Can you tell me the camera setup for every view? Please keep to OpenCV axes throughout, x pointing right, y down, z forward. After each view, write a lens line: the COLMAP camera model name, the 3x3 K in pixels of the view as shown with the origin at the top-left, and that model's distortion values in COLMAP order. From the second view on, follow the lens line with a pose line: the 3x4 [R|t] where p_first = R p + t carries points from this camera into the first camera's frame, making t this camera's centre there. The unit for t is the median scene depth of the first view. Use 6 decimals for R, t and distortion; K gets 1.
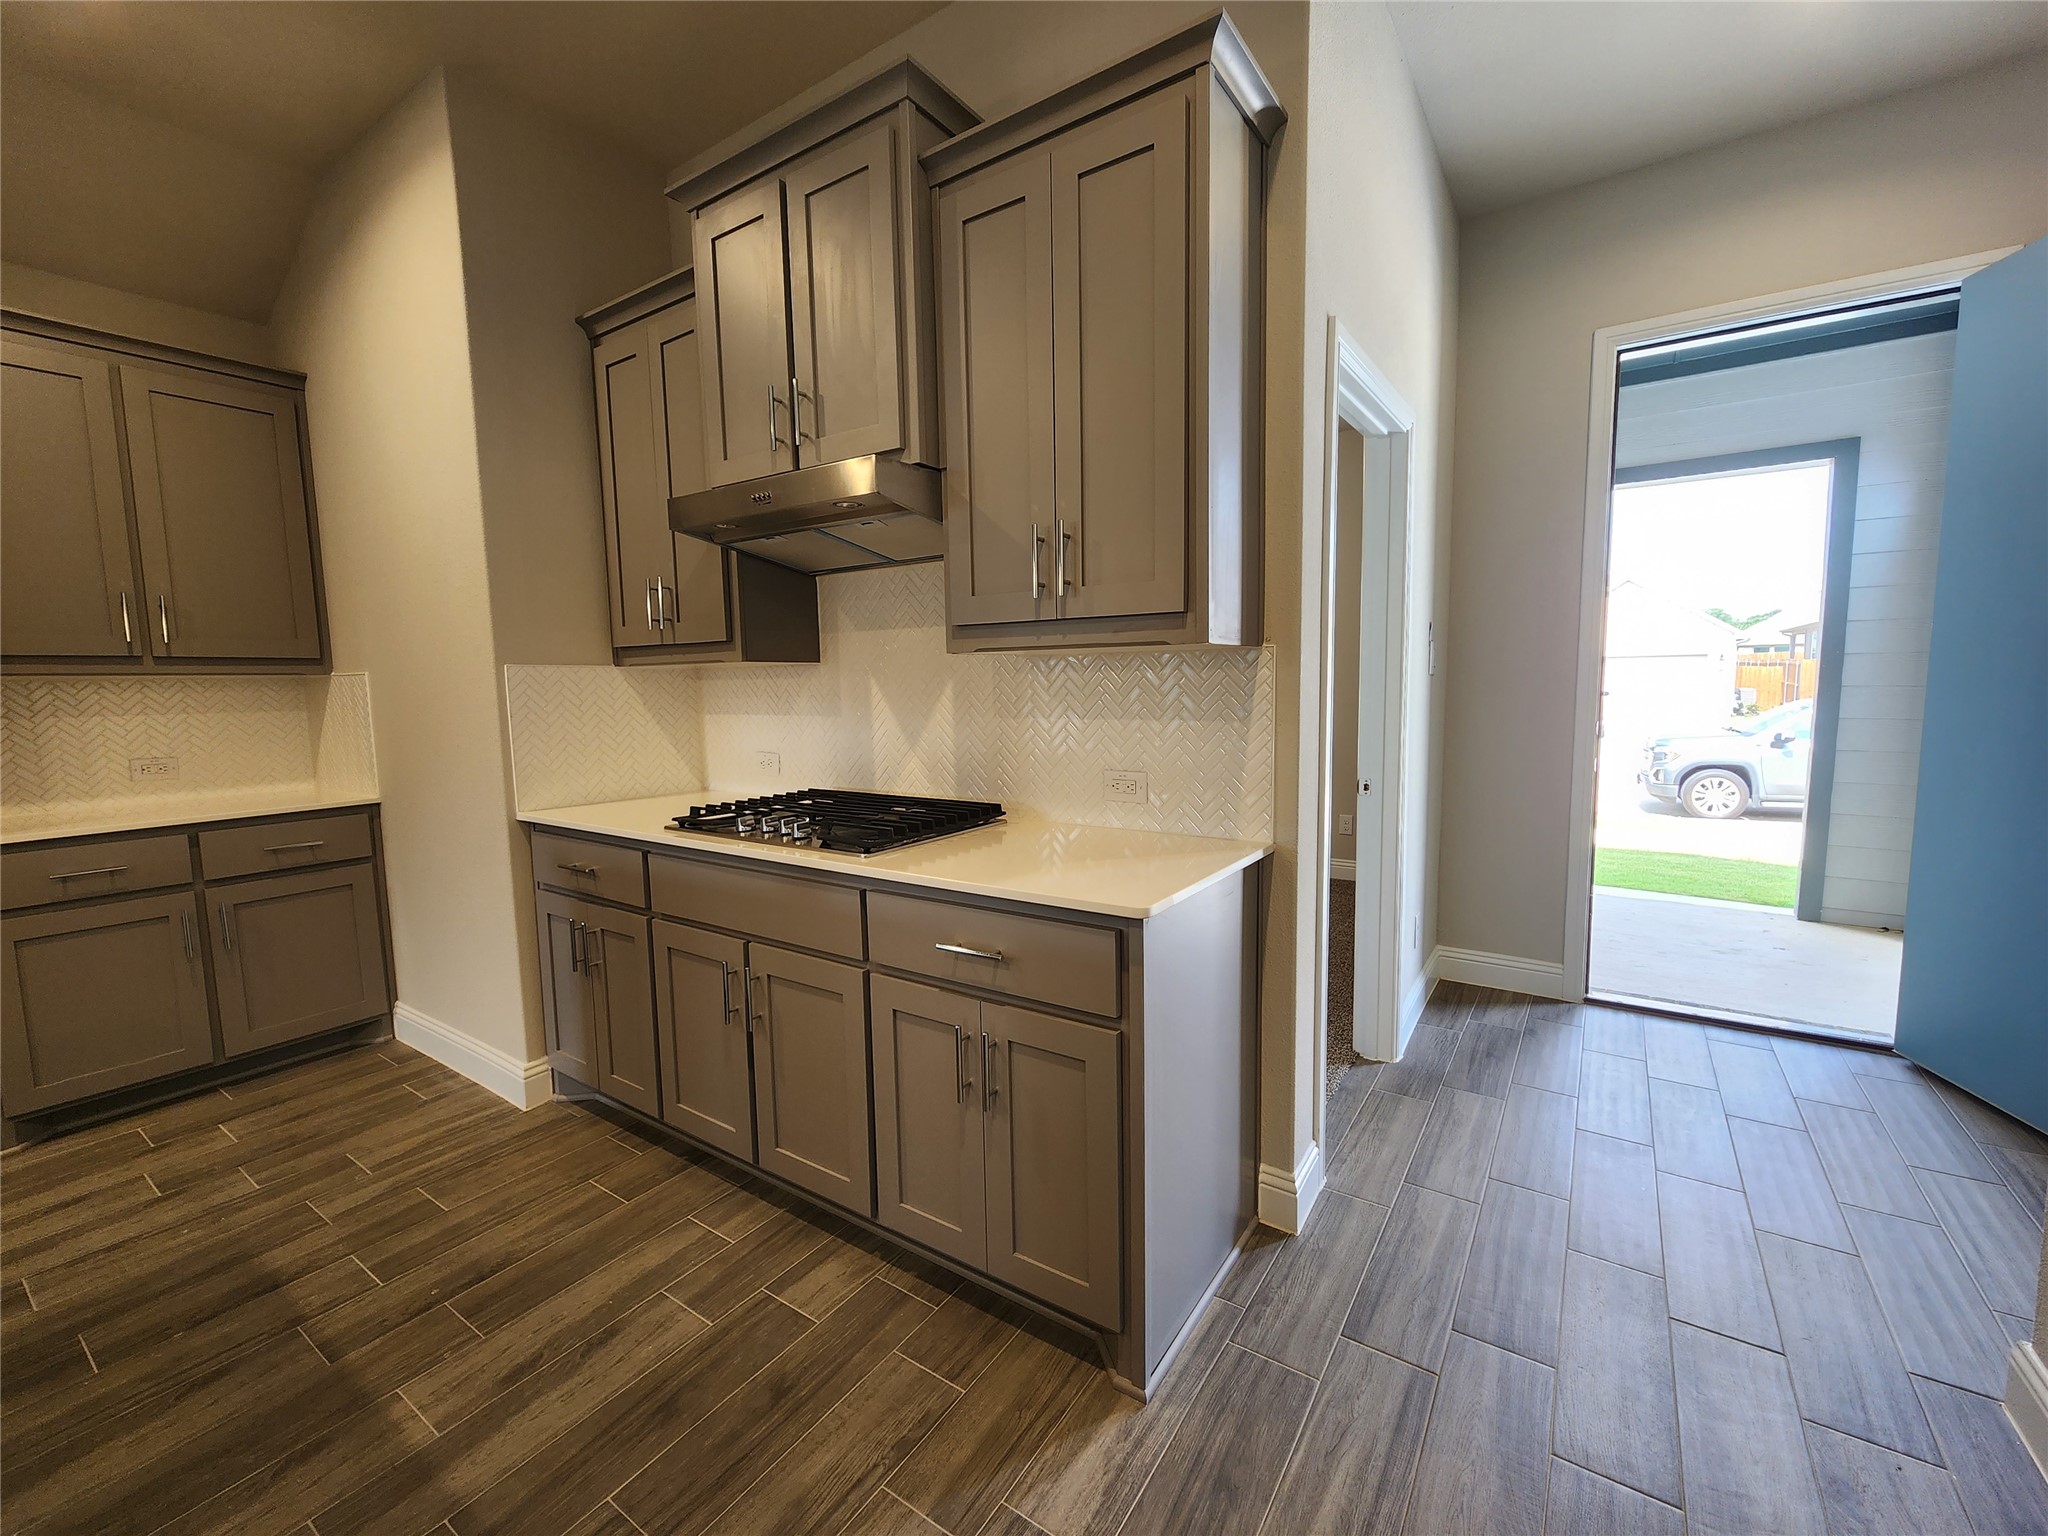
lens RADIAL K [[843.5, 0, 1039.1], [0, 843.5, 768.4], [0, 0, 1]] dist [0.000322, -0.000450]
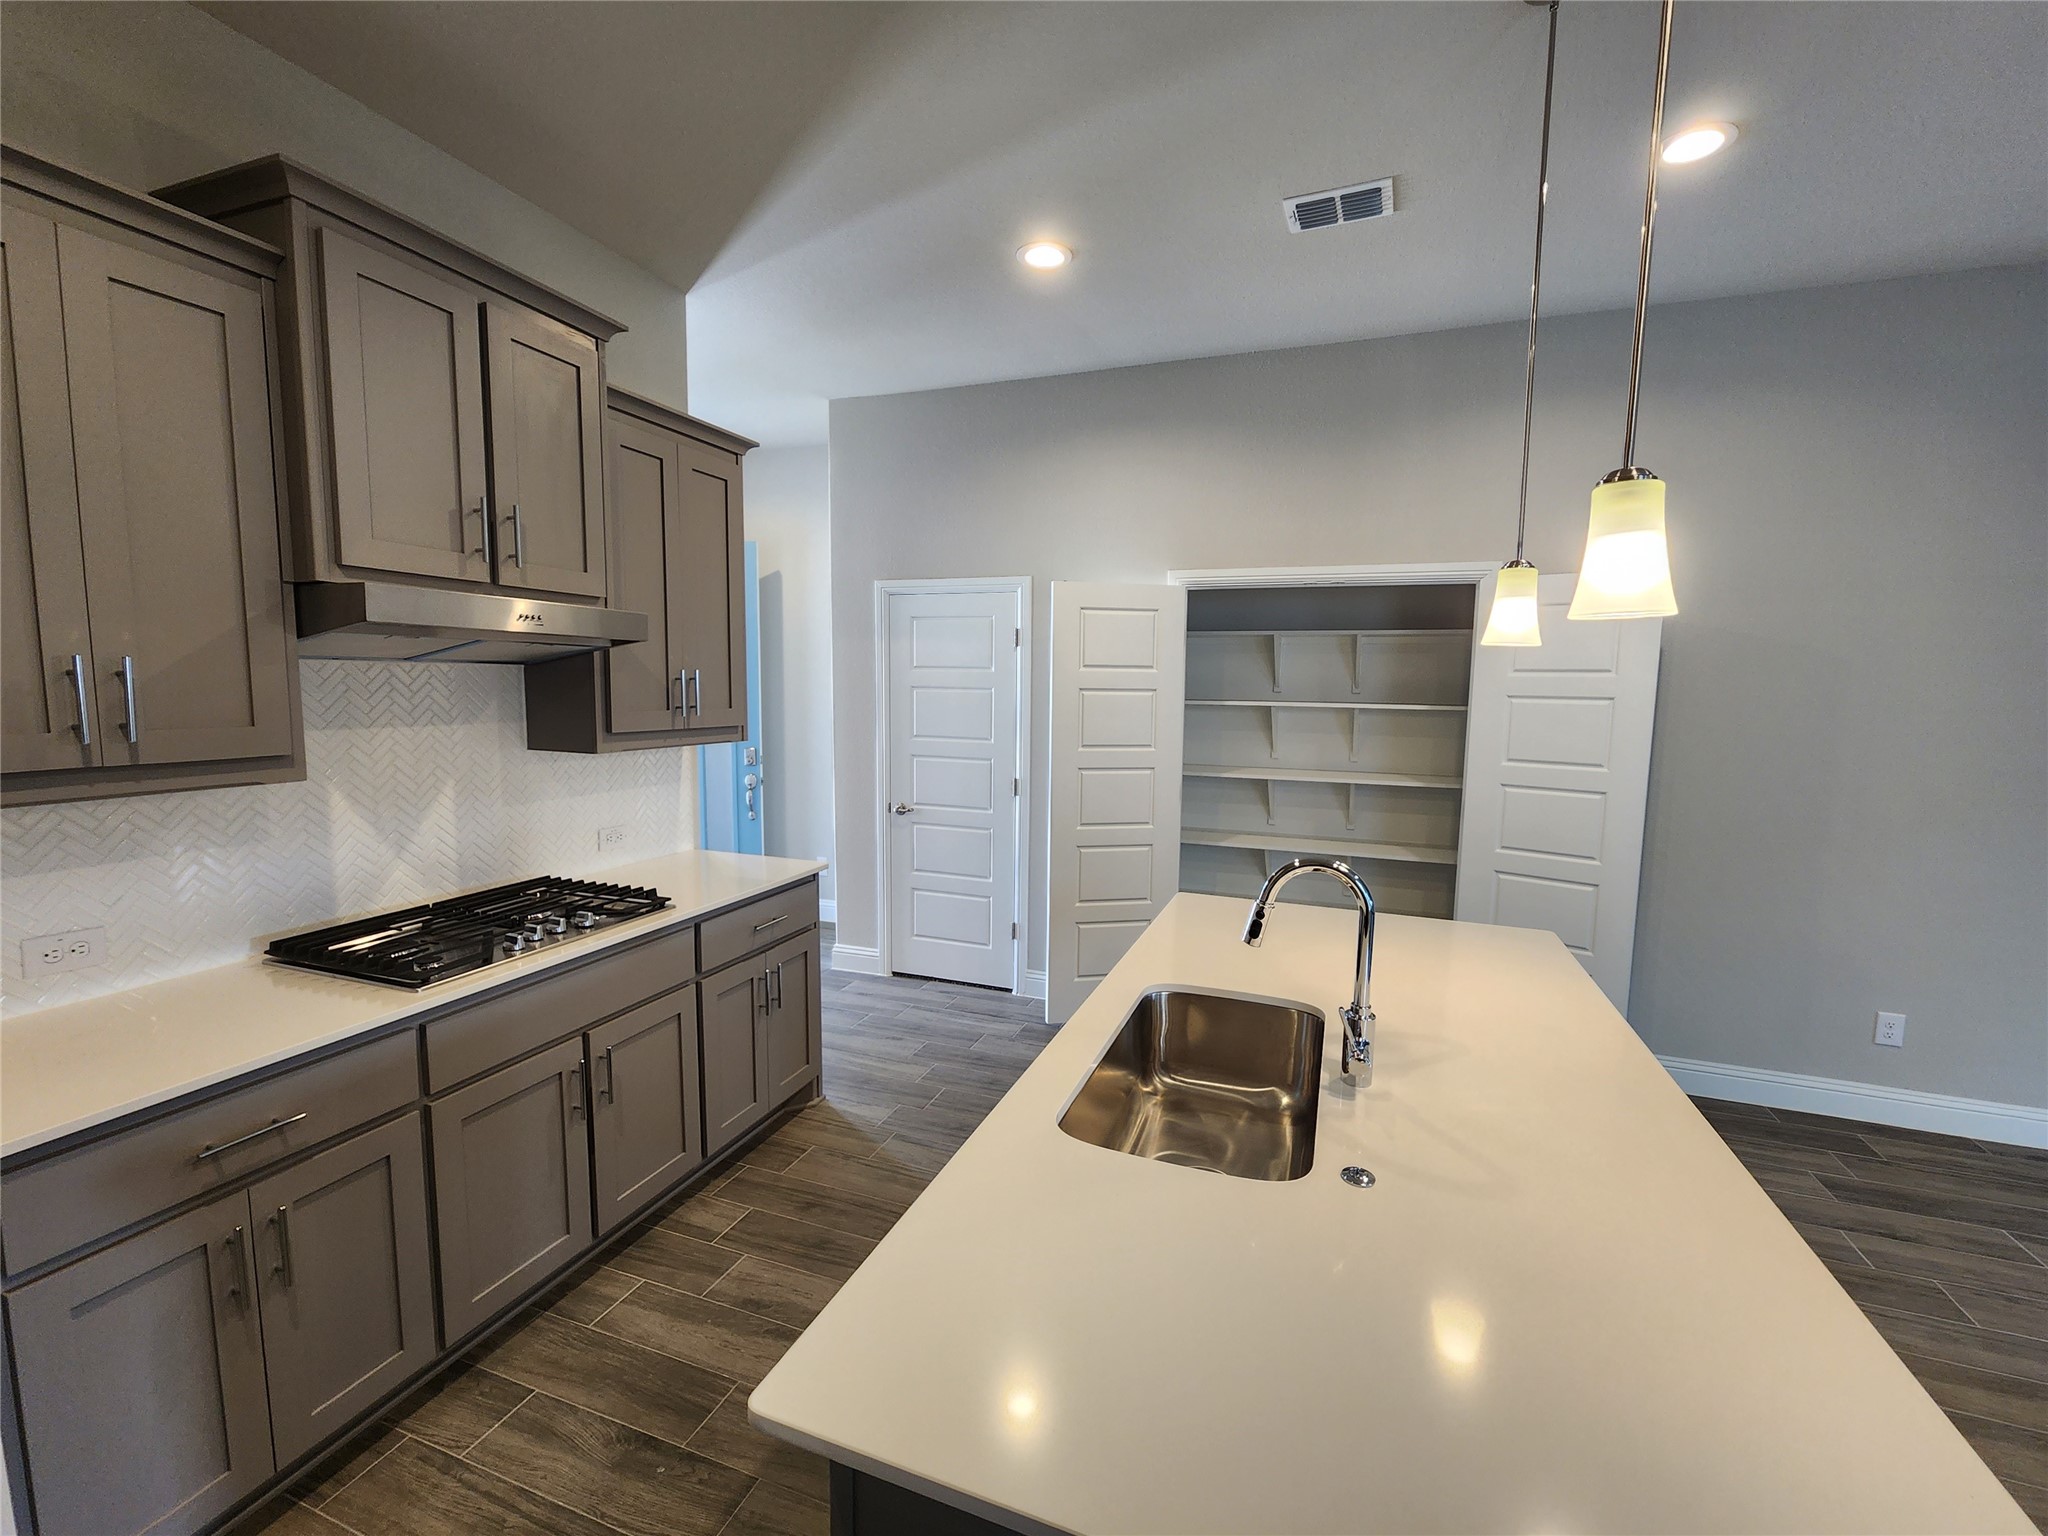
lens RADIAL K [[843.5, 0, 1039.1], [0, 843.5, 768.4], [0, 0, 1]] dist [0.000322, -0.000450]
pose [[-0.239342, -0.082863, 0.967393, -1.512224], [0.092360, 0.989890, 0.107641, -0.194135], [-0.966533, 0.115111, -0.229269, 0.654765]]
